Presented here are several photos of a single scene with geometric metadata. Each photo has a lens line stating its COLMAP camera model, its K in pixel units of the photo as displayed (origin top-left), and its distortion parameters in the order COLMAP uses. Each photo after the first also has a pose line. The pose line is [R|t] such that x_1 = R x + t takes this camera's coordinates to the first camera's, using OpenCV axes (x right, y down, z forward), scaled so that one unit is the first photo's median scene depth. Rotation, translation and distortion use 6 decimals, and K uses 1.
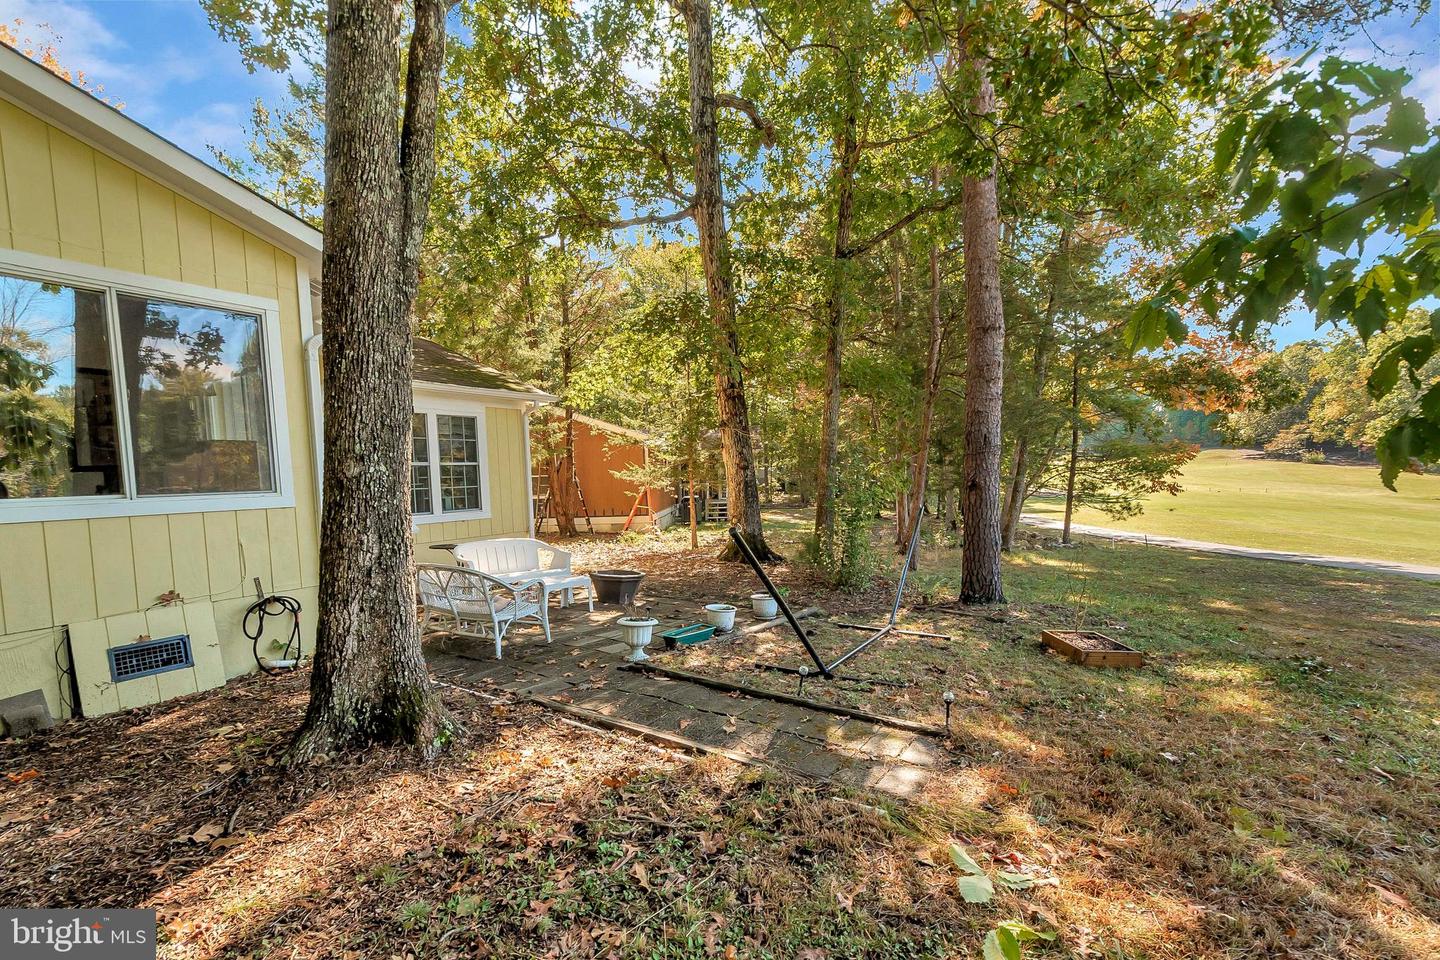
lens RADIAL K [[621.2, 0, 720.0], [0, 621.2, 480.0], [0, 0, 1]] dist [-0.000261, -0.000036]
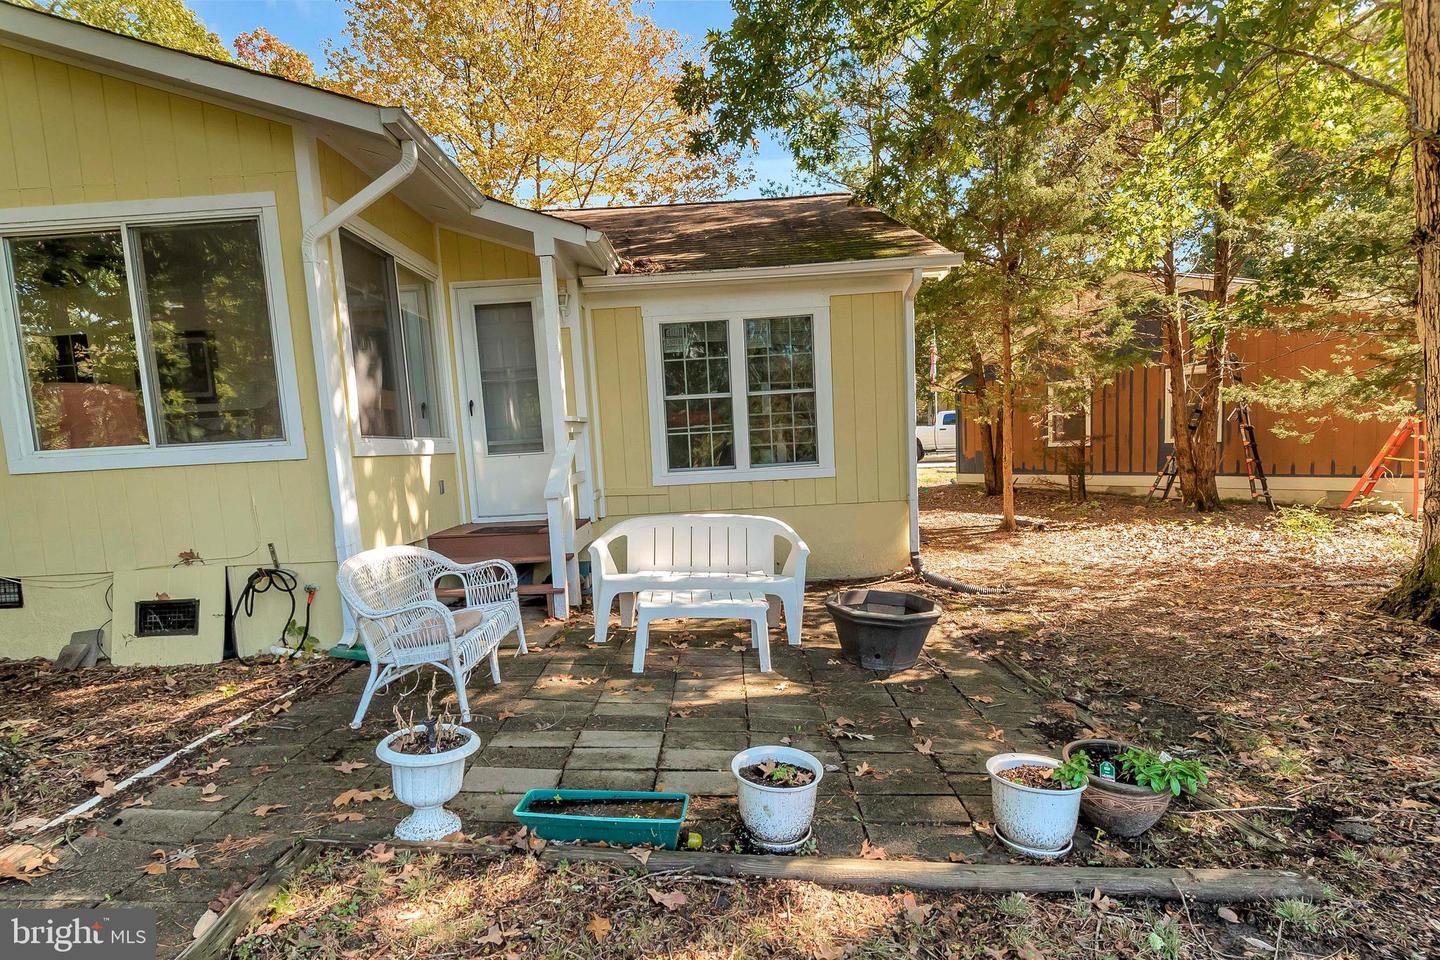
lens RADIAL K [[764.1, 0, 718.4], [0, 764.1, 528.9], [0, 0, 1]] dist [0.001772, 0.000106]
pose [[0.538839, 0.104671, -0.835881, 0.235095], [0.021583, 0.990210, 0.137910, 0.004632], [0.842133, -0.092352, 0.531304, 0.521406]]
